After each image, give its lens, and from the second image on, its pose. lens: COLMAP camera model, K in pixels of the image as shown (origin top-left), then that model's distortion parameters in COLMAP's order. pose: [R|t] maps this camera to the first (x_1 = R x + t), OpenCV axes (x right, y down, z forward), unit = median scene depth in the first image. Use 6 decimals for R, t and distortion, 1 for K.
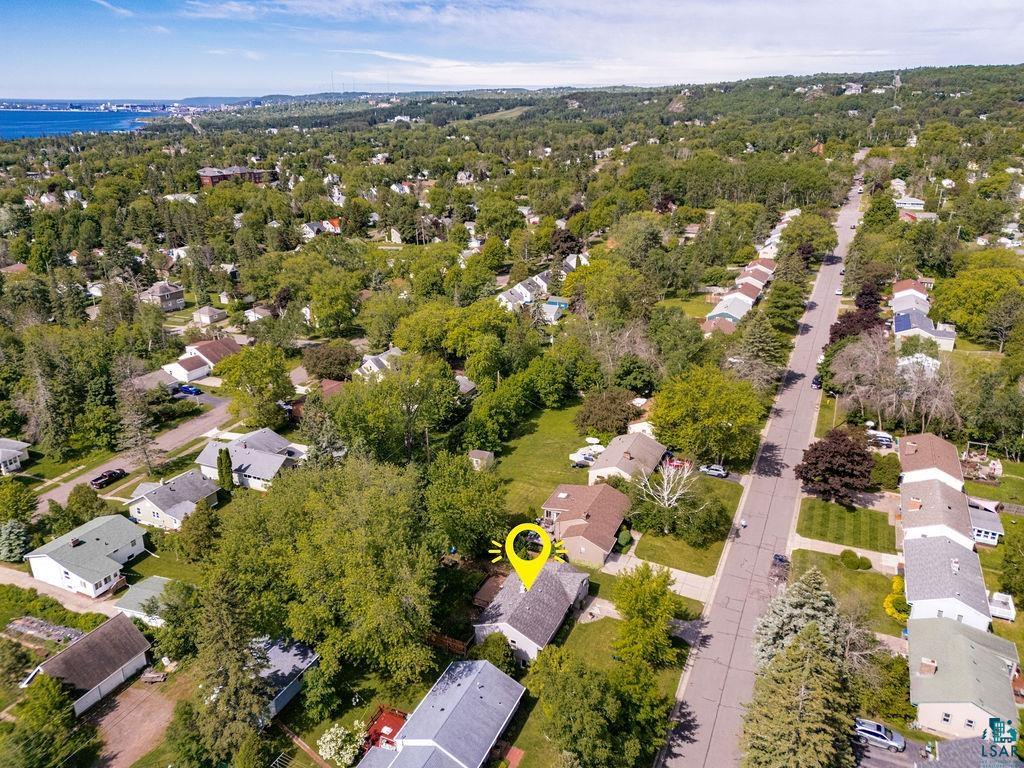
lens RADIAL K [[744.2, 0, 513.7], [0, 744.2, 389.8], [0, 0, 1]] dist [0.093472, -0.093495]
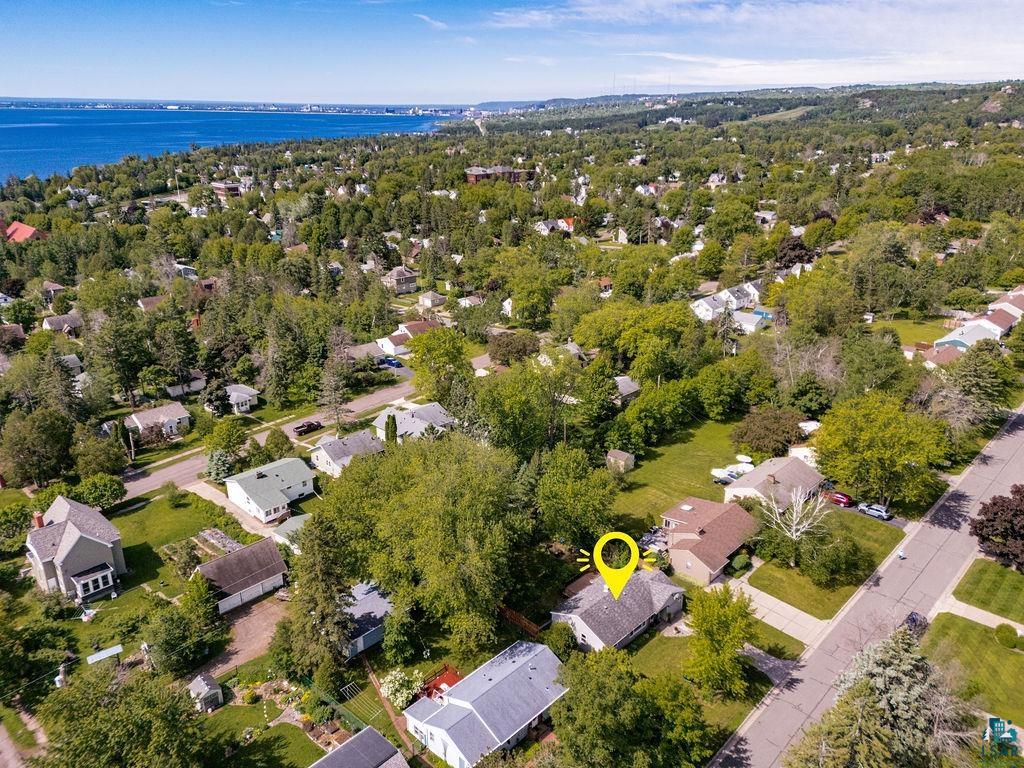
lens RADIAL K [[744.2, 0, 513.7], [0, 744.2, 389.8], [0, 0, 1]] dist [0.093472, -0.093495]
pose [[0.941068, 0.118172, -0.316901, 0.106820], [-0.118835, 0.992763, 0.017307, -0.000037], [0.316653, 0.021372, 0.948301, 0.002056]]
